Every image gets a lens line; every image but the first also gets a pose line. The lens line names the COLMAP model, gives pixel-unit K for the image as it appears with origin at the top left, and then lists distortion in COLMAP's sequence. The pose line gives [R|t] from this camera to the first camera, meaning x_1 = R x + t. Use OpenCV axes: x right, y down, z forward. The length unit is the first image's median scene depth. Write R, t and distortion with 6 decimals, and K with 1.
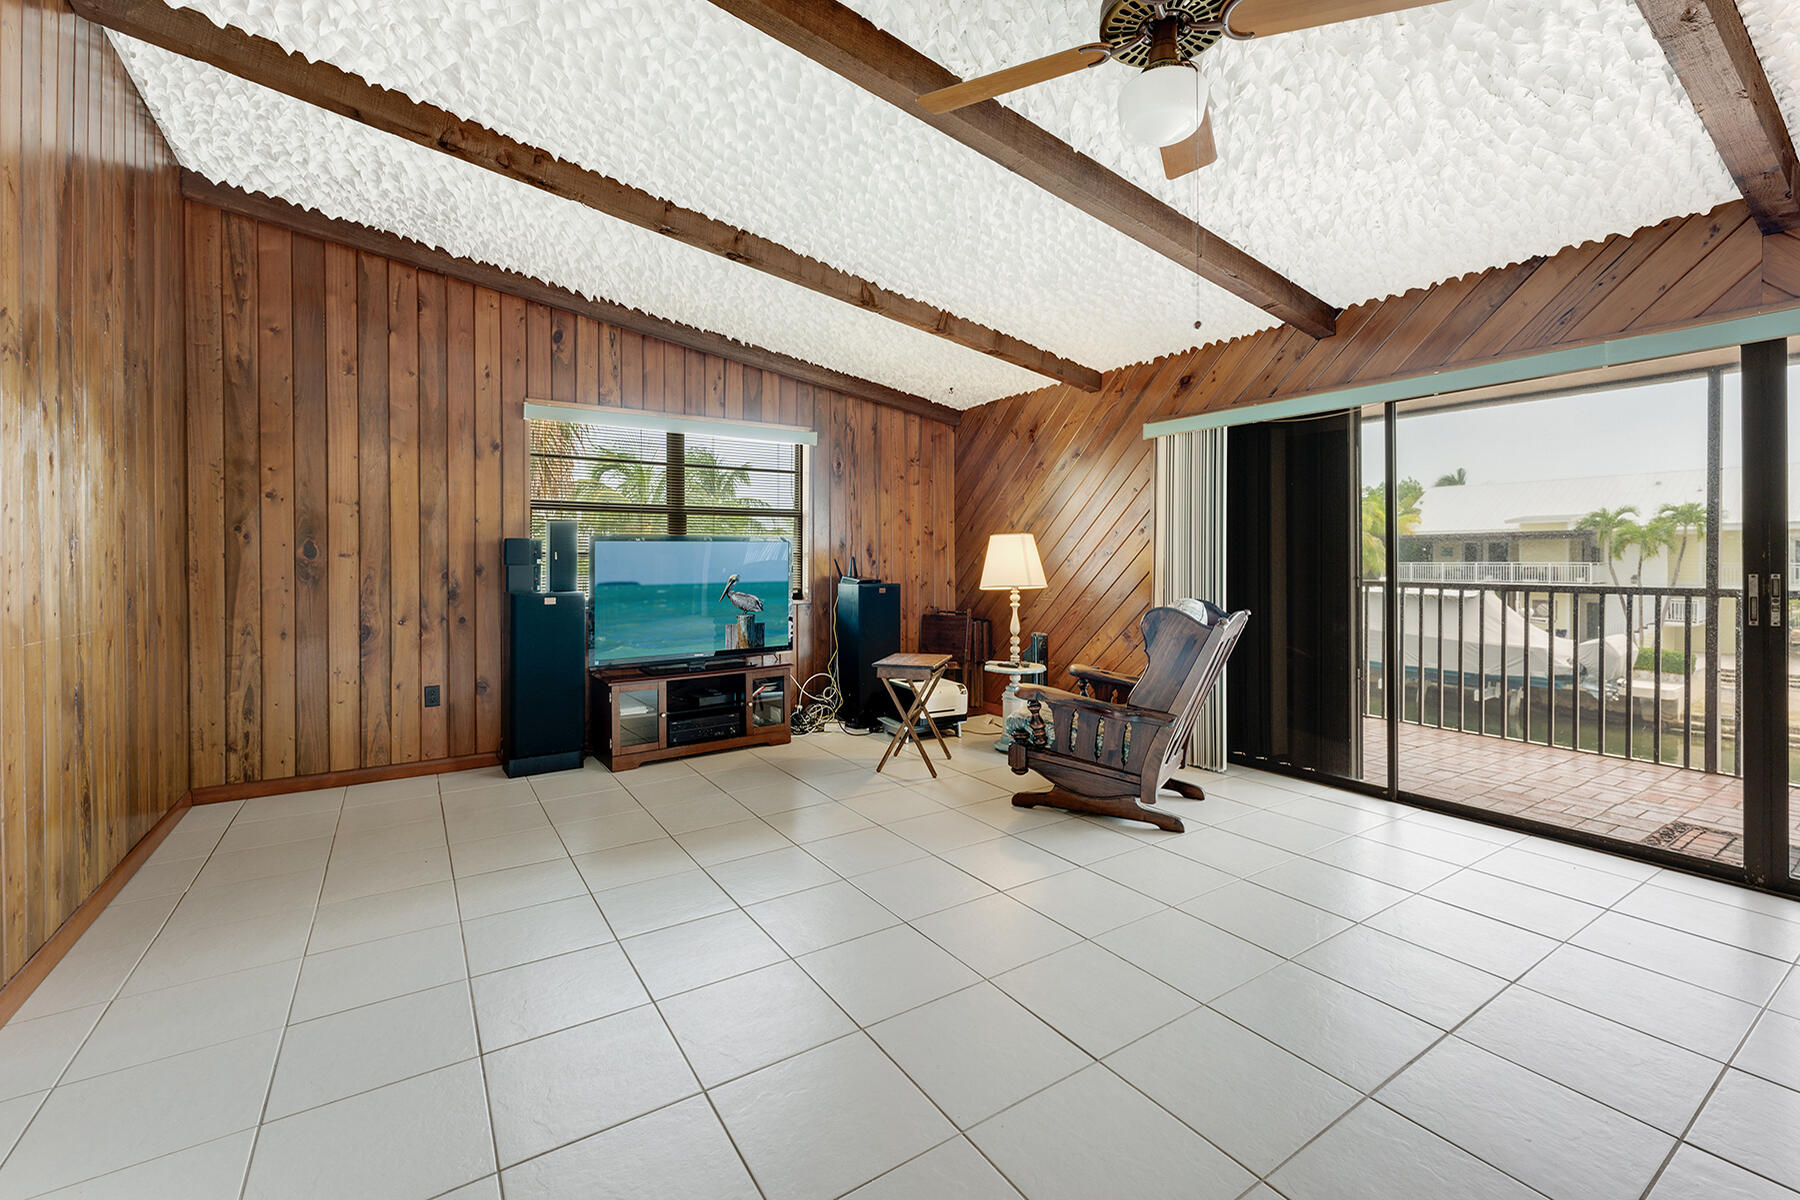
lens RADIAL K [[749.5, 0, 902.3], [0, 749.5, 566.8], [0, 0, 1]] dist [-0.001940, -0.000139]
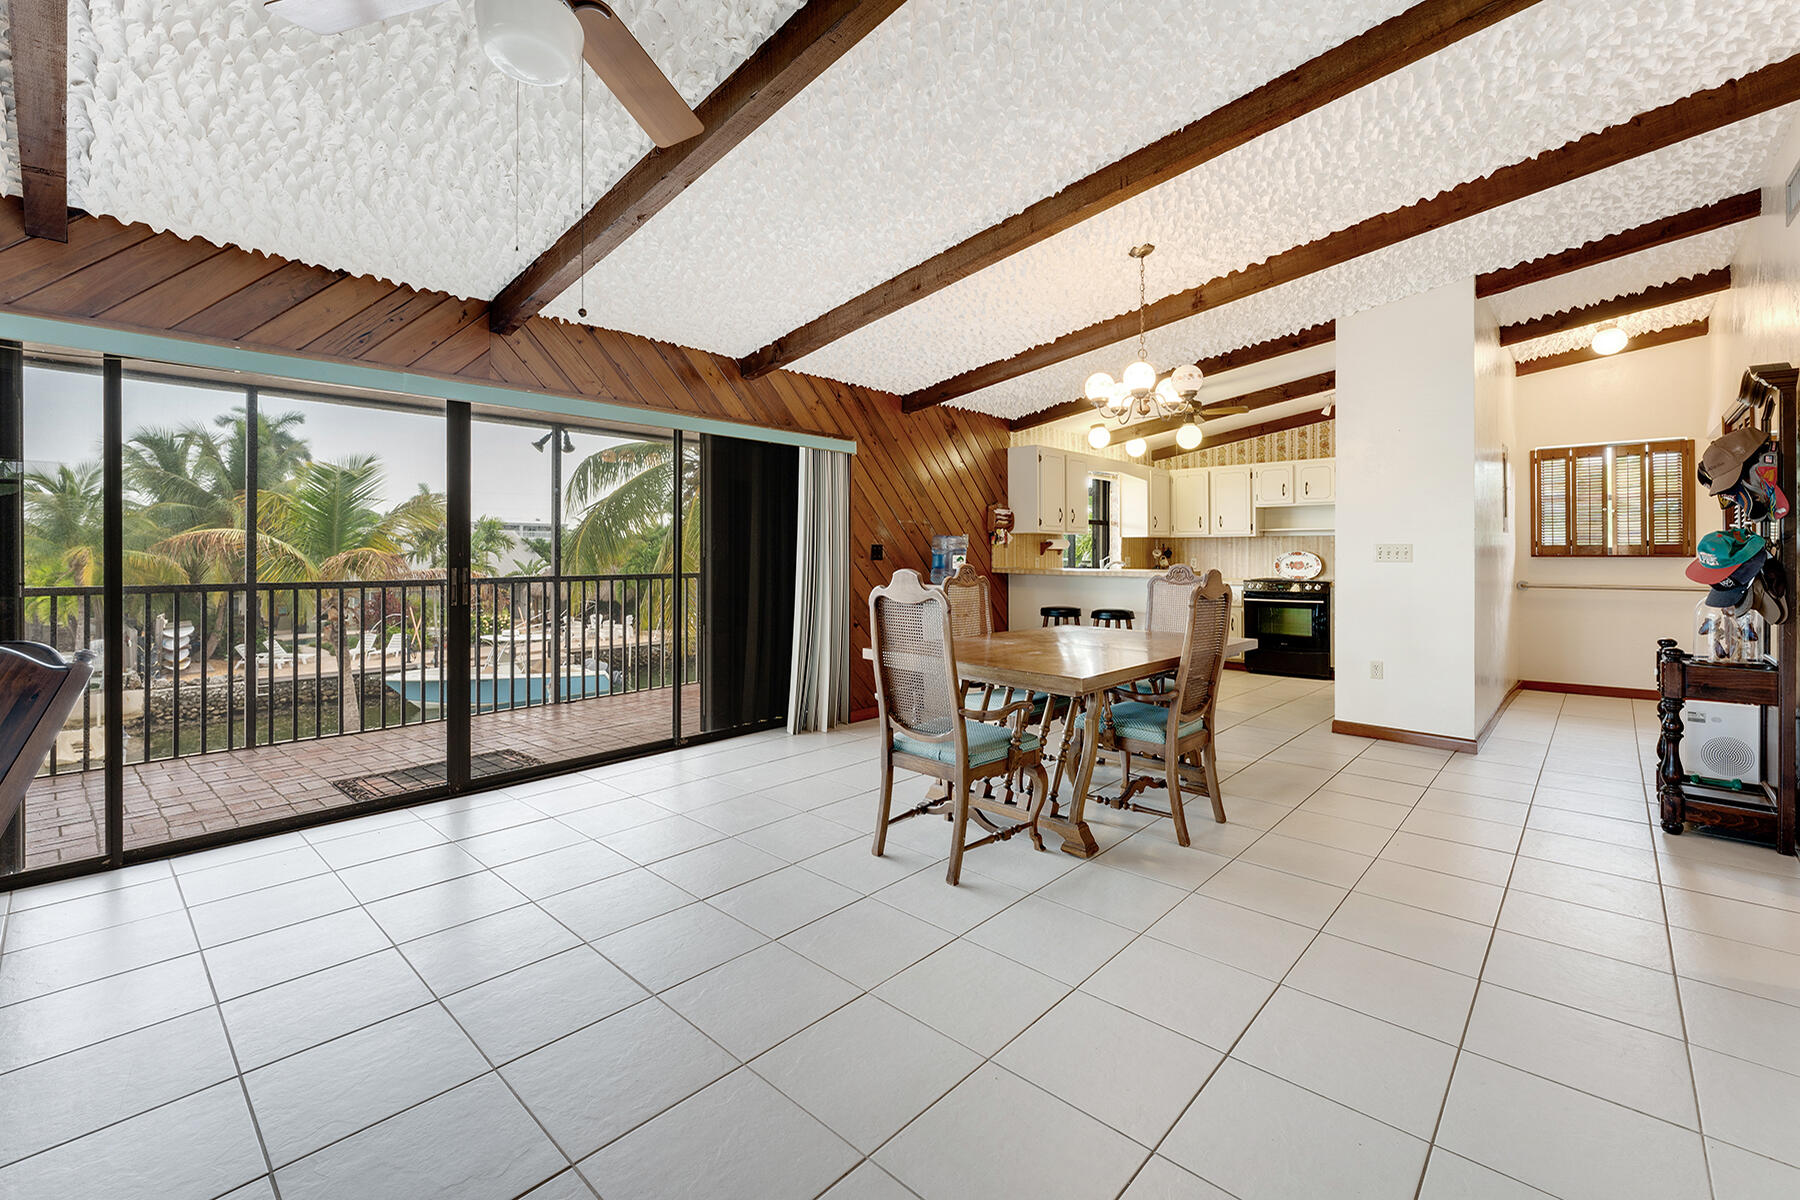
lens RADIAL K [[761.1, 0, 901.3], [0, 761.1, 558.5], [0, 0, 1]] dist [0.004553, 0.000185]
pose [[-0.234216, -0.002061, 0.972182, -0.277427], [0.010489, 0.999934, 0.004647, -0.002864], [-0.972128, 0.011286, -0.234179, 0.349874]]
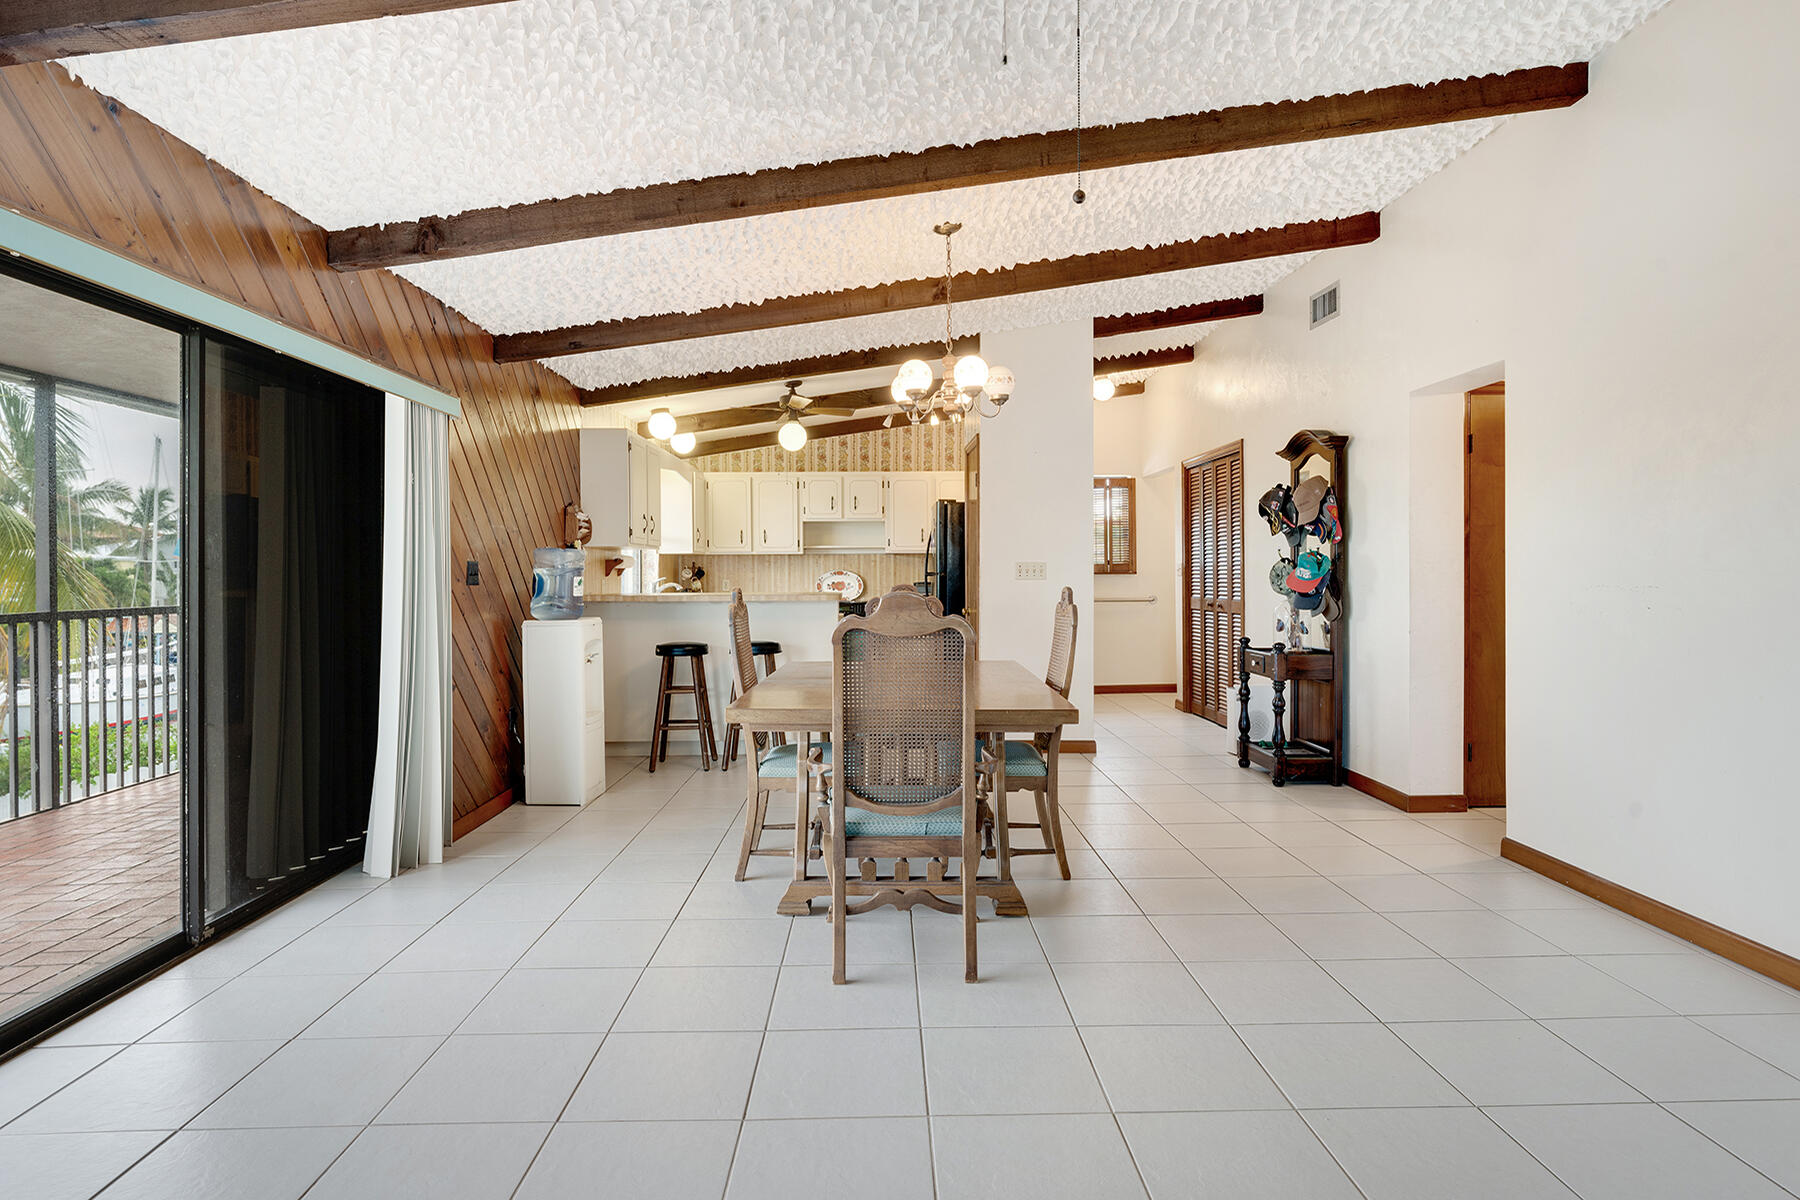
lens RADIAL K [[966.7, 0, 902.6], [0, 966.7, 581.0], [0, 0, 1]] dist [0.005095, 0.000035]
pose [[-0.842322, 0.006108, 0.538940, 0.029813], [0.015629, 0.999792, 0.013096, -0.005056], [-0.538748, 0.019454, -0.842242, 0.739157]]
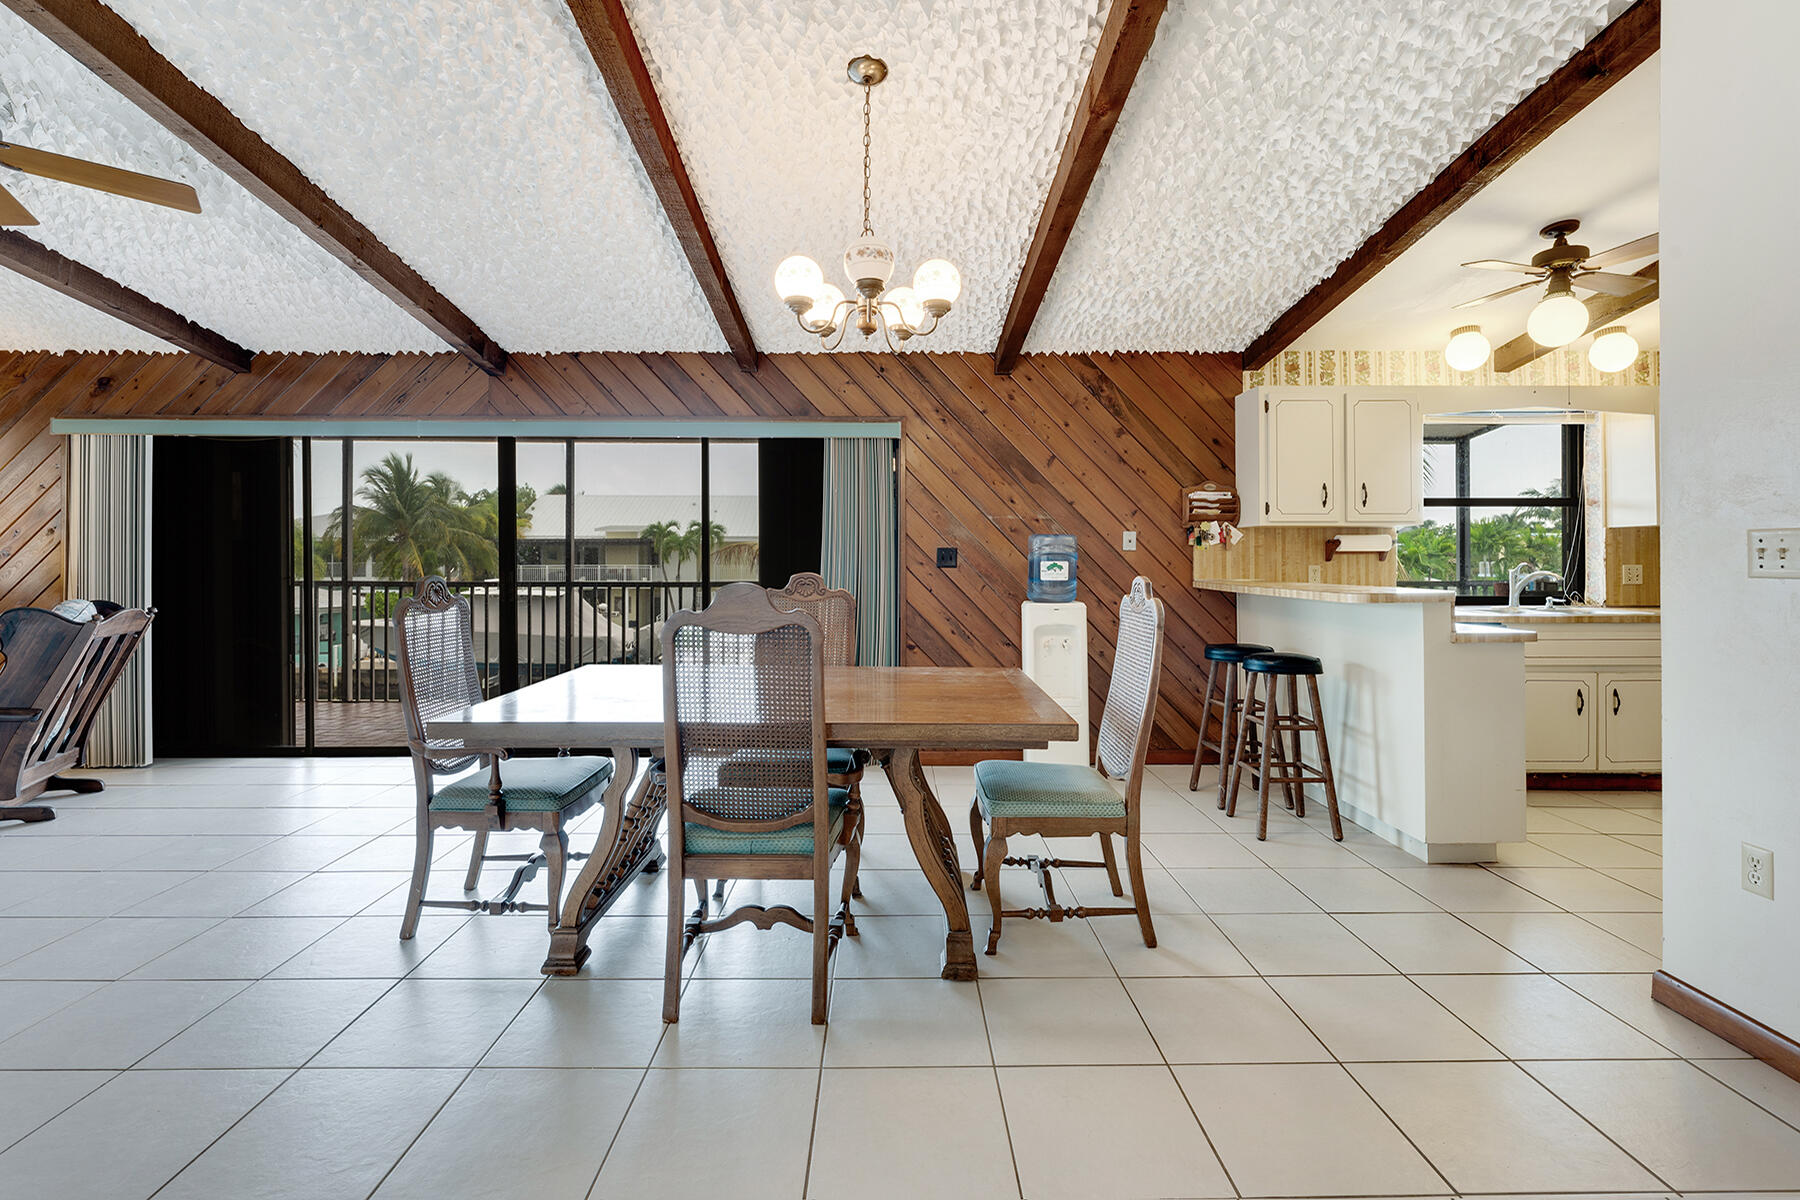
lens RADIAL K [[817.2, 0, 892.5], [0, 817.2, 561.0], [0, 0, 1]] dist [-0.002143, -0.000231]
pose [[0.541758, 0.002506, 0.840531, 0.037535], [0.007386, 0.999943, -0.007742, 0.004981], [-0.840502, 0.010403, 0.541709, -0.471046]]
